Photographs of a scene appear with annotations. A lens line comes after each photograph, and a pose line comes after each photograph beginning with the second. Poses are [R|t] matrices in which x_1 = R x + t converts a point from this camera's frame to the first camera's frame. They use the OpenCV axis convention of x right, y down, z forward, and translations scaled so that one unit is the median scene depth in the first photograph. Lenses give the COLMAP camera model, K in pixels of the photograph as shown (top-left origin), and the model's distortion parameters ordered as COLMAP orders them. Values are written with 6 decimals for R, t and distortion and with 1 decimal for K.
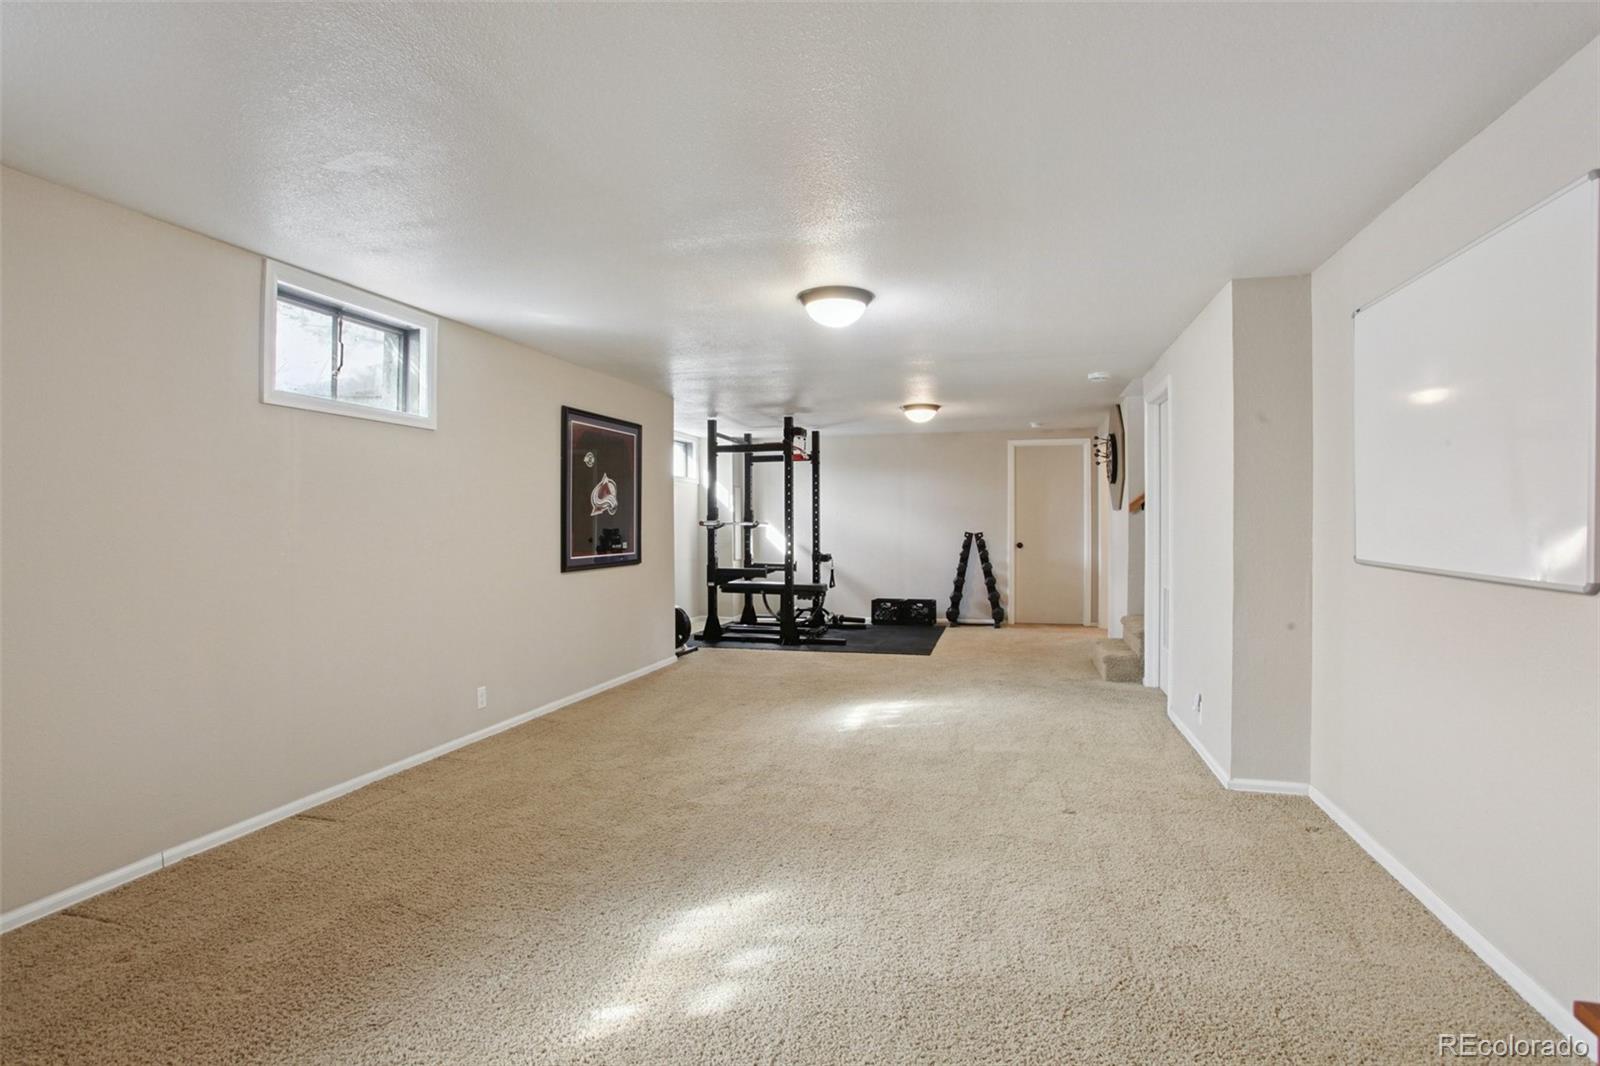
lens RADIAL K [[784.2, 0, 792.4], [0, 784.2, 528.6], [0, 0, 1]] dist [-0.082137, 0.037286]
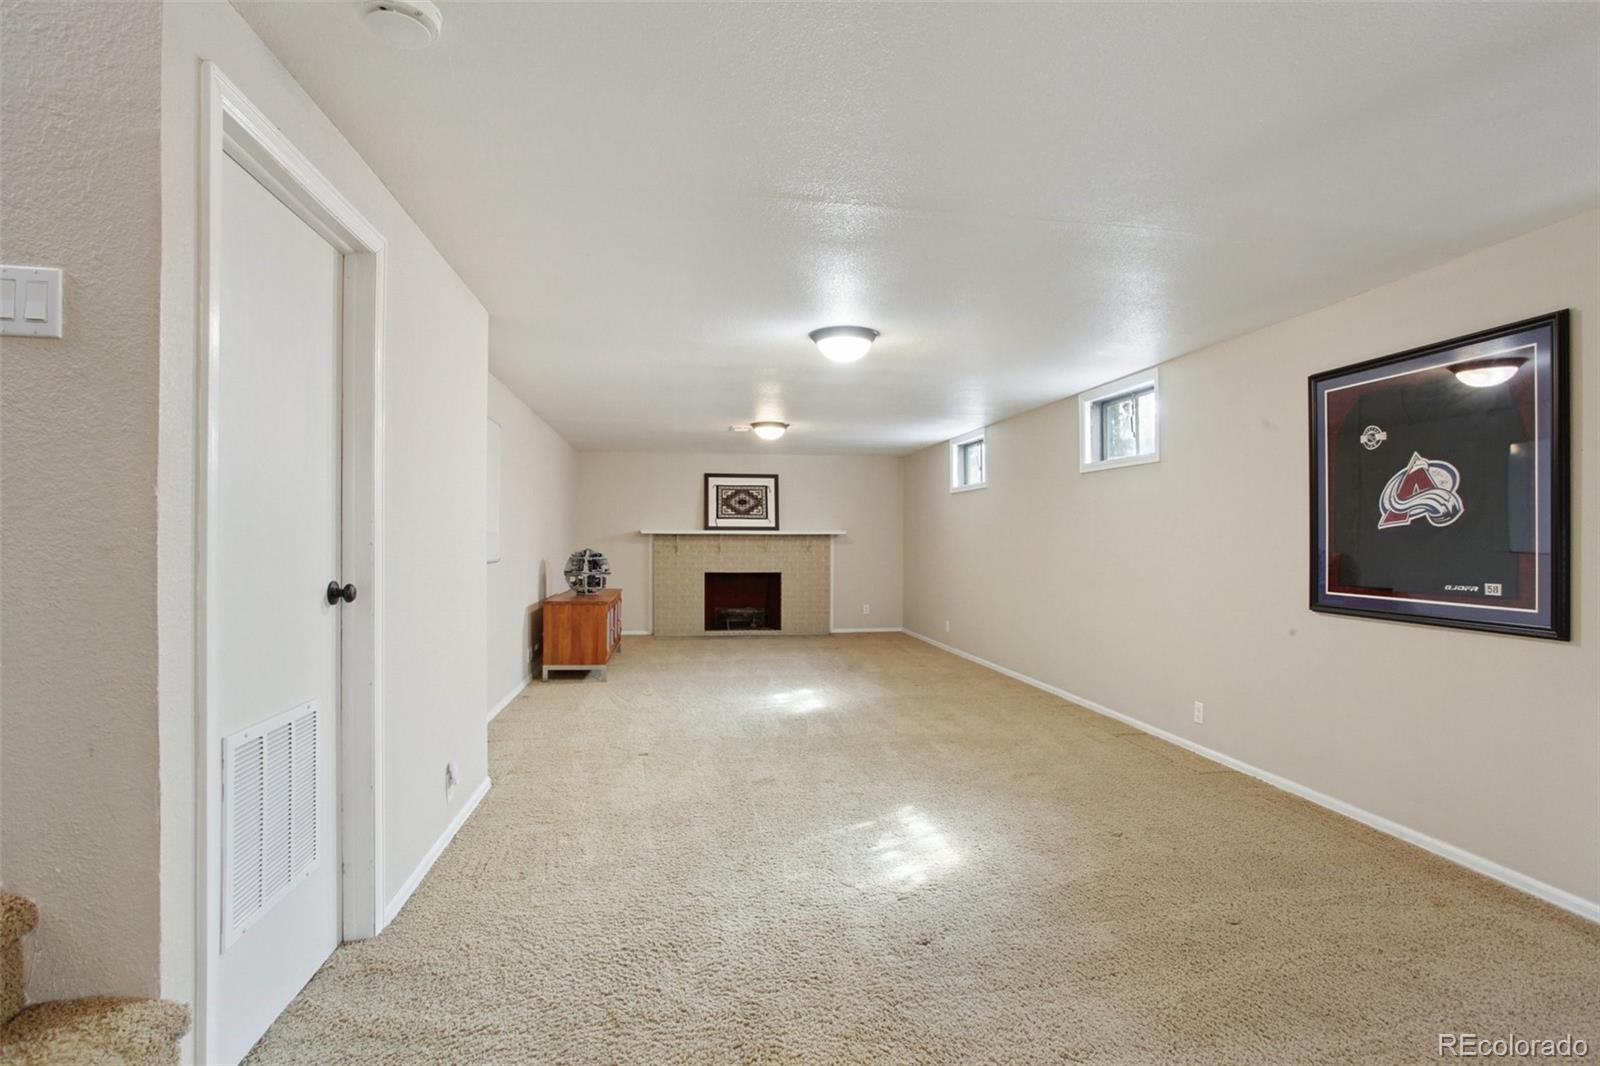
lens RADIAL K [[784.2, 0, 792.4], [0, 784.2, 528.6], [0, 0, 1]] dist [-0.082137, 0.037286]
pose [[-0.912350, -0.012240, -0.409228, 0.400560], [-0.013232, 0.999912, -0.000408, -0.011055], [0.409197, 0.005042, -0.912432, 1.375498]]
